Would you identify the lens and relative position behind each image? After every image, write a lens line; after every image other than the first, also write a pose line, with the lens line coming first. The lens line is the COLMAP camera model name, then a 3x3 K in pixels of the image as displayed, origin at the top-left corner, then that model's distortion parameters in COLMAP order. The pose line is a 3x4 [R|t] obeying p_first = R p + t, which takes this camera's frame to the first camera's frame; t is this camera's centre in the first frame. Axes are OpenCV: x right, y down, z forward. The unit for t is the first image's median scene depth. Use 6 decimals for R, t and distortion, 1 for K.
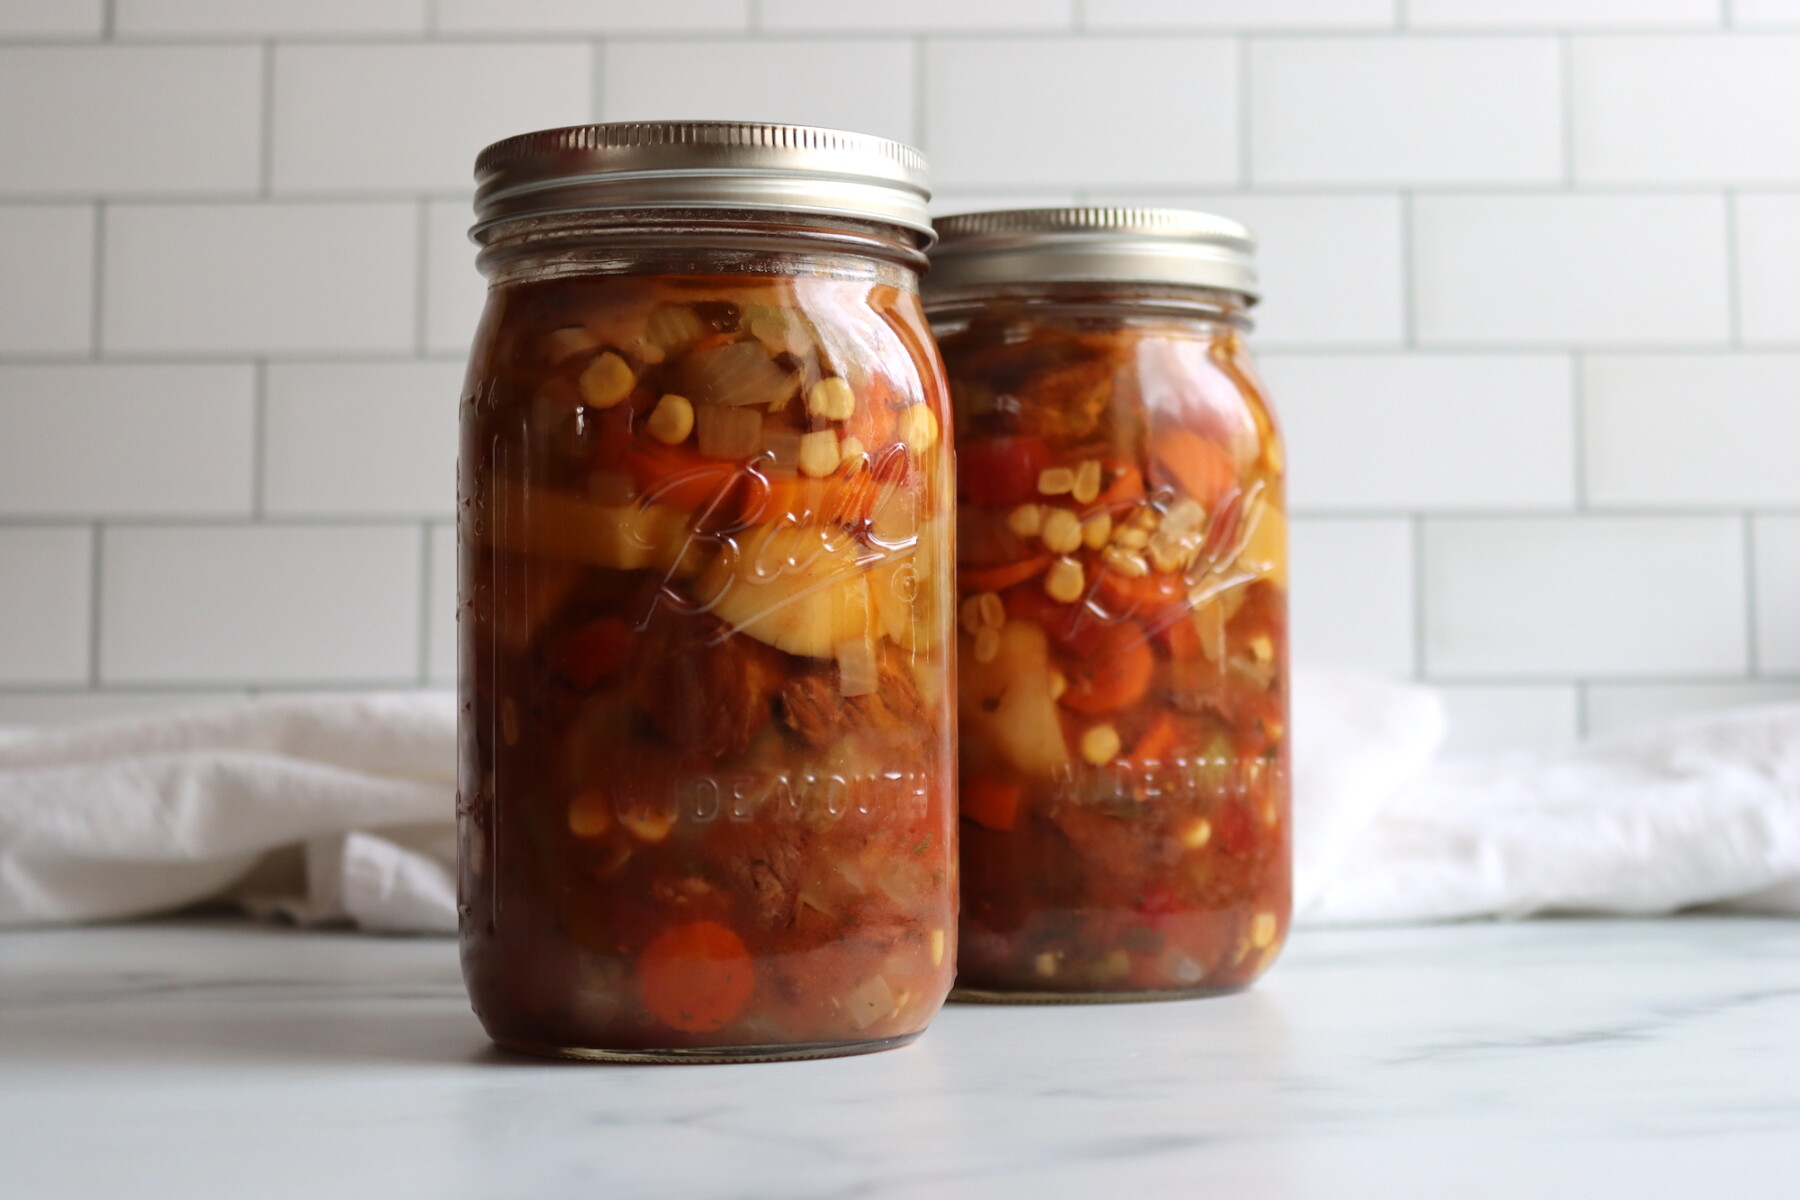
lens RADIAL K [[3260.7, 0, 891.4], [0, 3260.7, 601.3], [0, 0, 1]] dist [-0.002574, 0.000000]
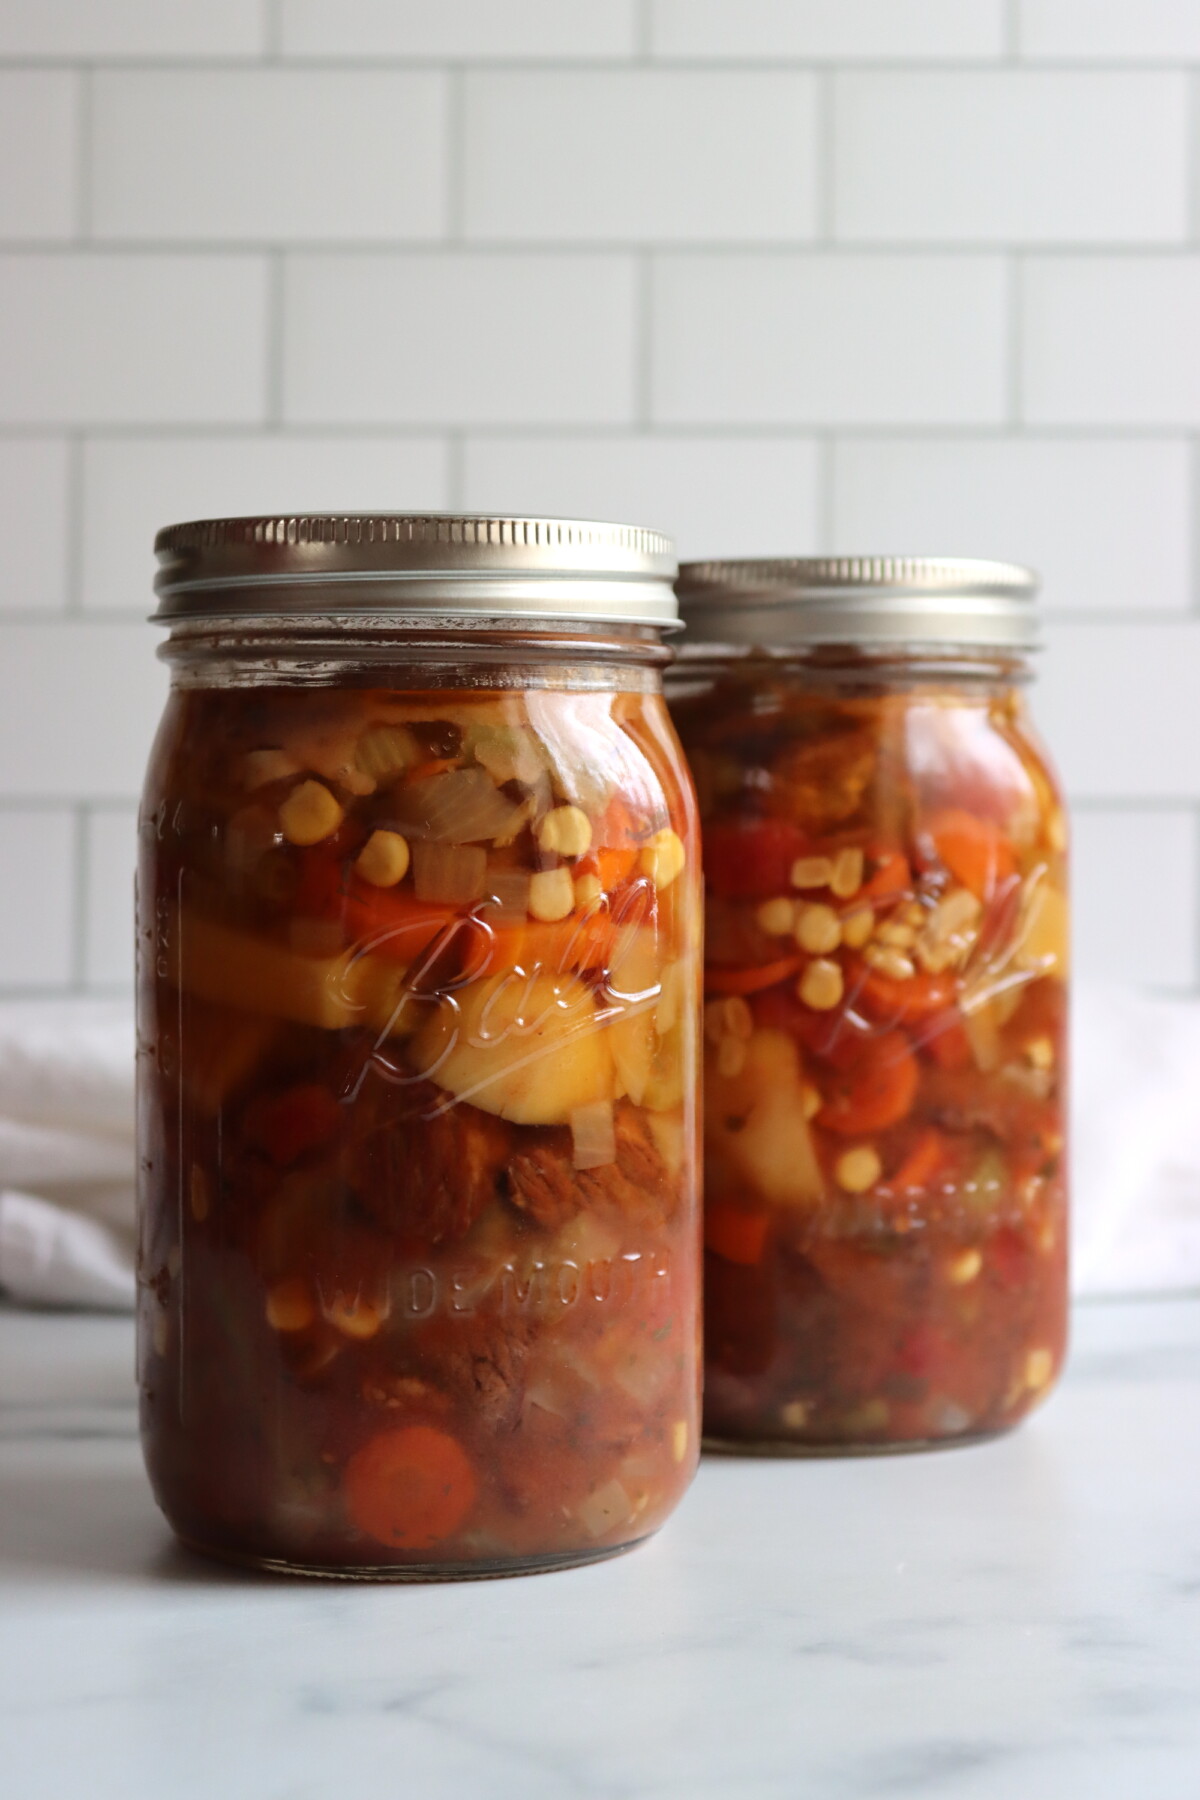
lens RADIAL K [[3649.1, 0, 608.3], [0, 3649.1, 898.8], [0, 0, 1]] dist [0.011178, 0.000000]
pose [[0.999895, 0.006475, 0.012929, -0.018953], [-0.007497, 0.996719, 0.080591, -0.120134], [-0.012365, -0.080680, 0.996663, 0.019424]]
